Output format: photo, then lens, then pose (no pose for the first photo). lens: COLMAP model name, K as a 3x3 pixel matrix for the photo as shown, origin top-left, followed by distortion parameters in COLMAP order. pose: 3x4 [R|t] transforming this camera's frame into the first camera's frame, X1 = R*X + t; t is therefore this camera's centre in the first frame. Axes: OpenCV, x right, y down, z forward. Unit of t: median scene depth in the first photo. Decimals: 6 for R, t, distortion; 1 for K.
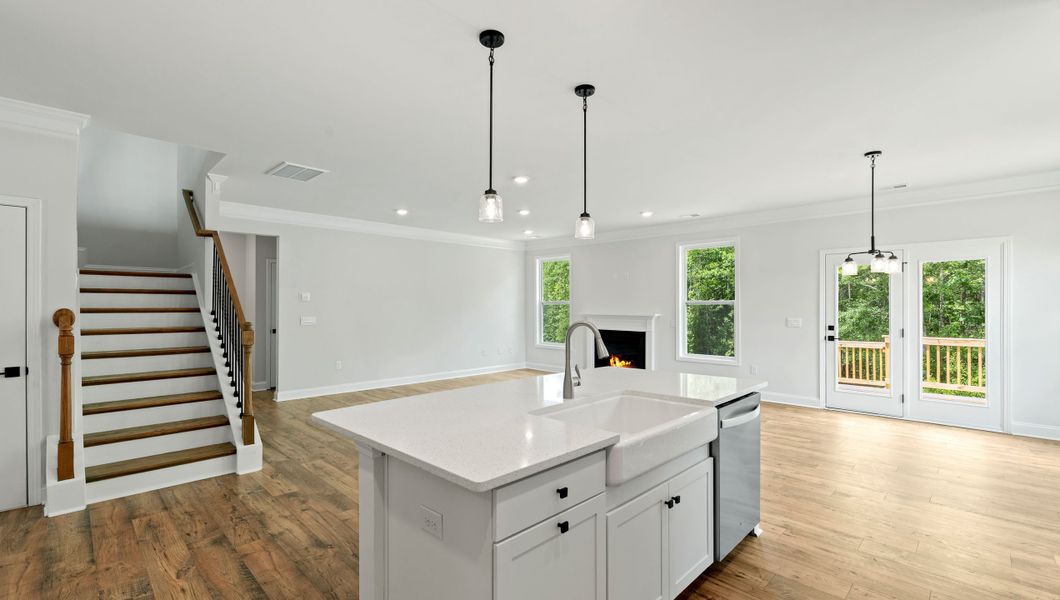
lens RADIAL K [[470.4, 0, 530.0], [0, 470.4, 300.0], [0, 0, 1]] dist [0.001916, 0.000322]
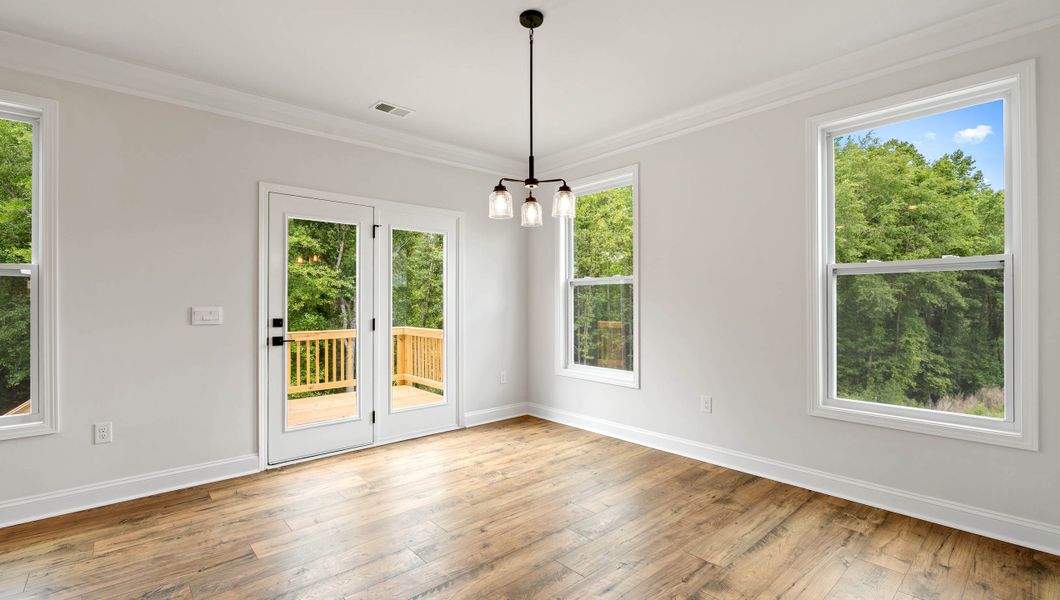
lens RADIAL K [[470.4, 0, 530.0], [0, 470.4, 300.0], [0, 0, 1]] dist [0.001916, 0.000322]
pose [[0.071196, 0.008889, 0.997423, 0.104377], [-0.005999, 0.999946, -0.008483, 0.038394], [-0.997444, -0.005380, 0.071245, 0.723425]]
